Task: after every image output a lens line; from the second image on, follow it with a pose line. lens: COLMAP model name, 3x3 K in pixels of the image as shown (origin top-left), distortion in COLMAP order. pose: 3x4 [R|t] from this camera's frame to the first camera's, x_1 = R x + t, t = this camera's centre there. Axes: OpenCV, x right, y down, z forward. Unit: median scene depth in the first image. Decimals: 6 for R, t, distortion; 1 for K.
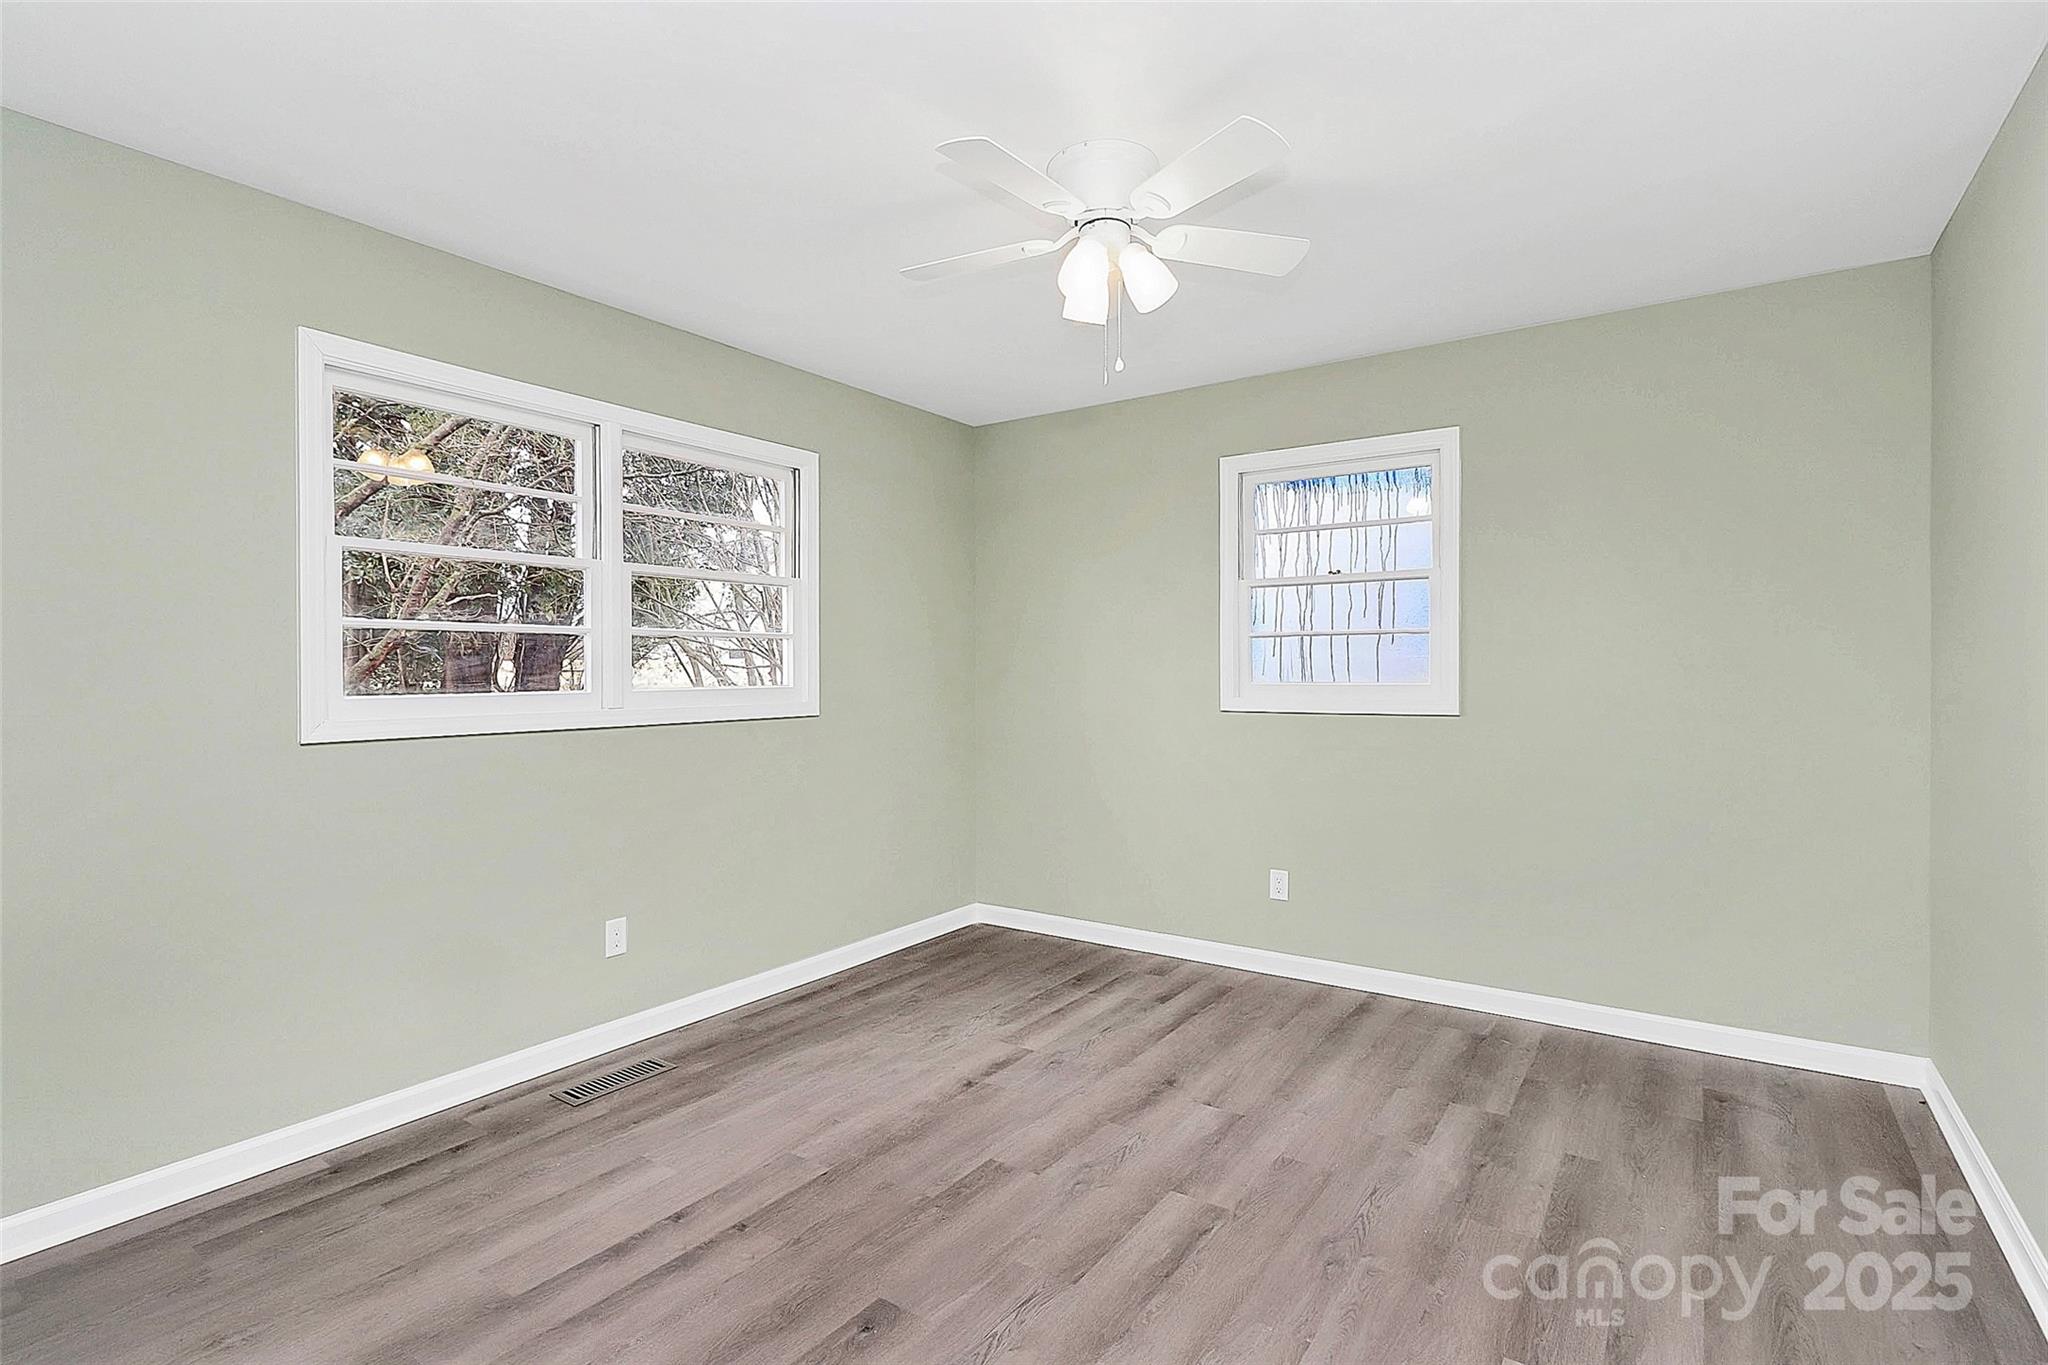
lens RADIAL K [[995.8, 0, 1090.3], [0, 995.8, 678.3], [0, 0, 1]] dist [-0.001243, -0.000619]
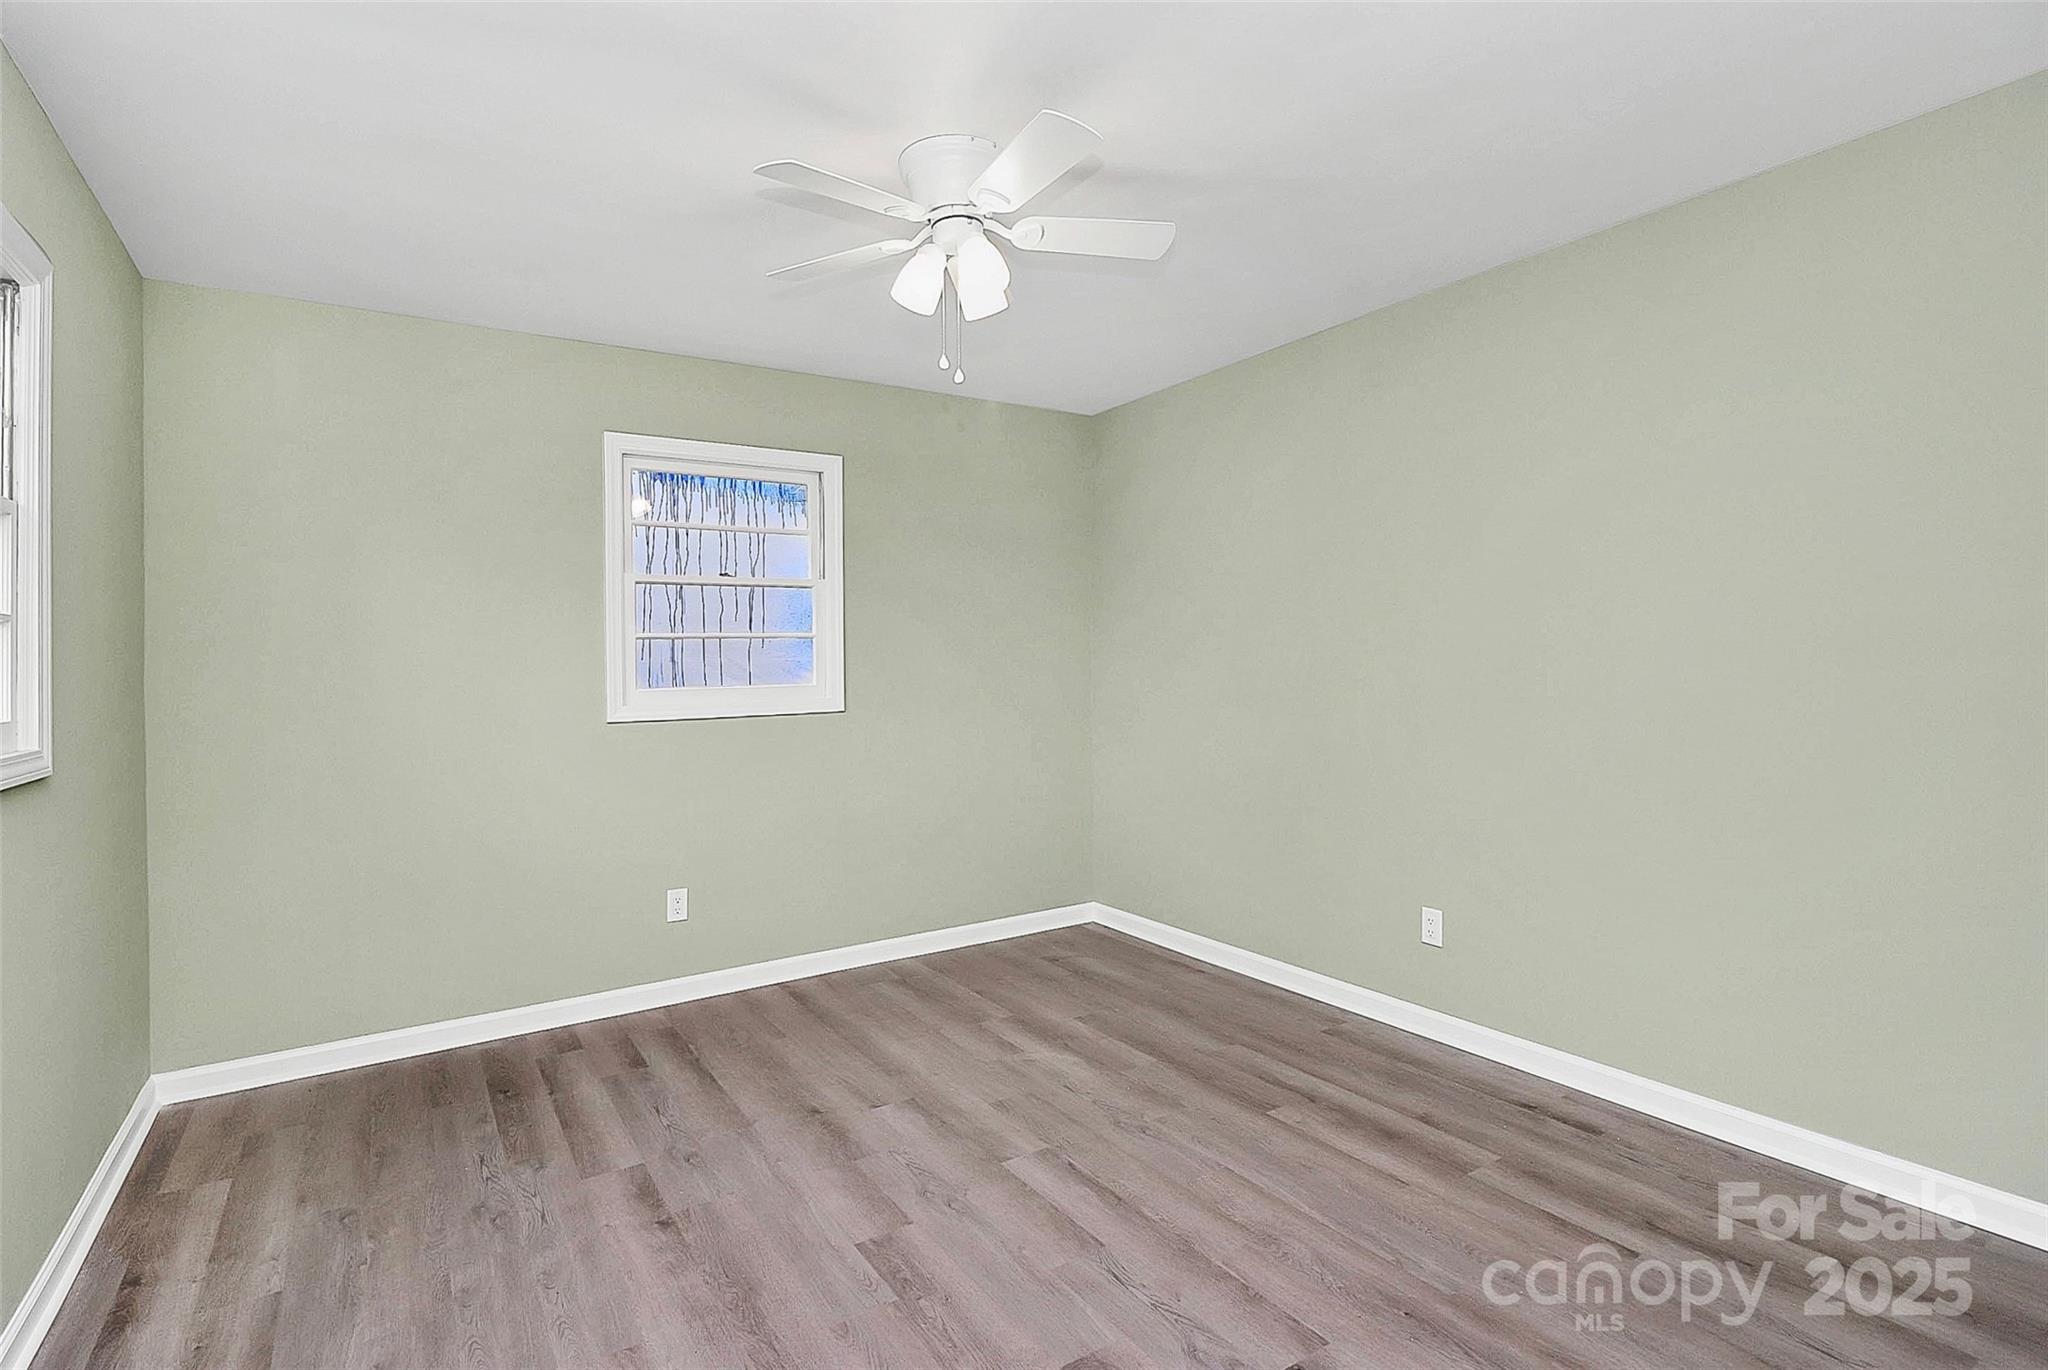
lens RADIAL K [[970.9, 0, 1028.1], [0, 970.9, 669.1], [0, 0, 1]] dist [0.000111, -0.000679]
pose [[0.405612, -0.010002, 0.913991, -0.627515], [0.027347, 0.999625, -0.001197, -0.004030], [-0.913636, 0.025481, 0.405734, 0.405974]]
